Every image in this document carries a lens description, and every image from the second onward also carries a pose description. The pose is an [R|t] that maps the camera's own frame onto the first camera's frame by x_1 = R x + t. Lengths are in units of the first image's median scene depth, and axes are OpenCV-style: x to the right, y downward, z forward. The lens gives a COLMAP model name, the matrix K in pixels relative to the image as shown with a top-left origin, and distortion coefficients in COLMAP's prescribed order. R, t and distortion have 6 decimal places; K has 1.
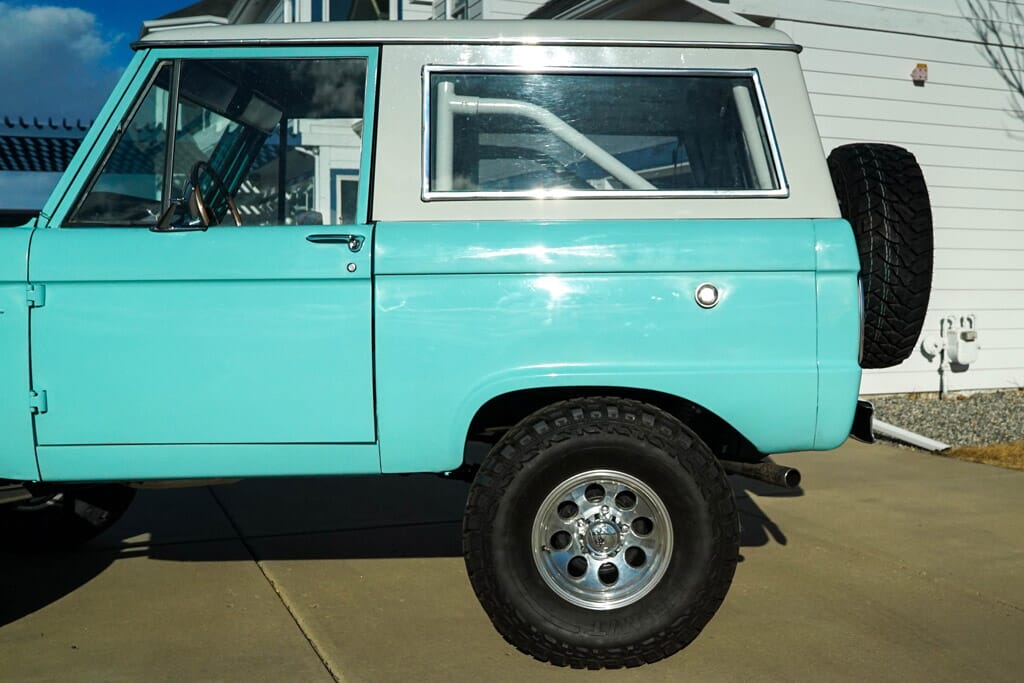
lens RADIAL K [[1554.5, 0, 478.0], [0, 1554.5, 343.4], [0, 0, 1]] dist [-0.045659, -0.196999]
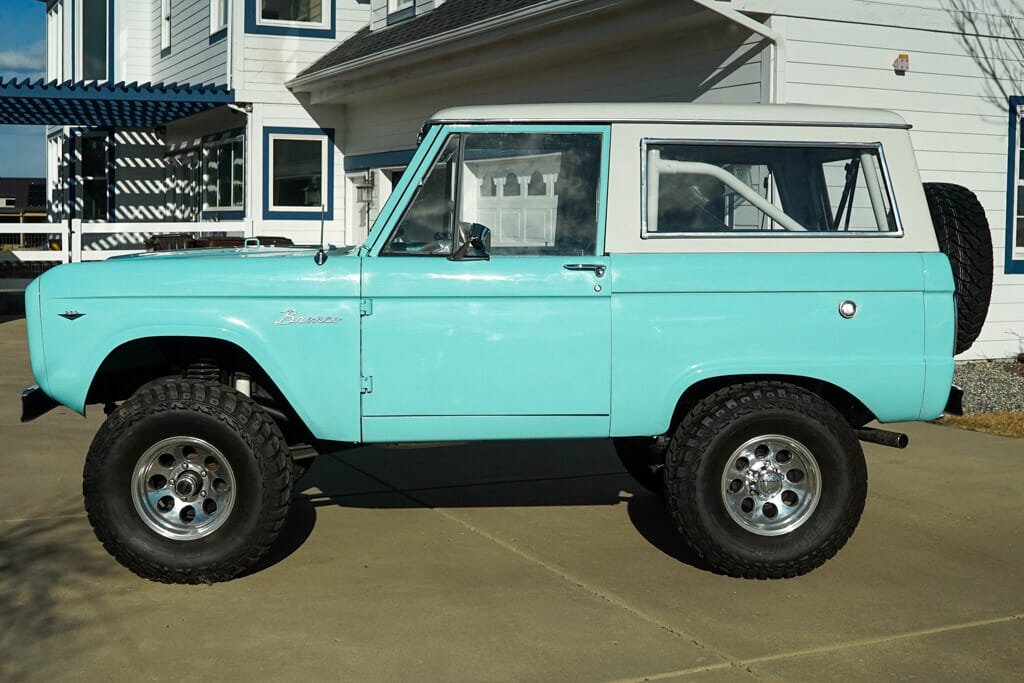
lens RADIAL K [[1651.4, 0, 424.6], [0, 1651.4, 322.5], [0, 0, 1]] dist [-0.065717, 0.049882]
pose [[0.999641, 0.004320, 0.026427, -0.261567], [-0.004639, 0.999917, 0.012034, -0.033747], [-0.026373, -0.012152, 0.999578, -0.445374]]
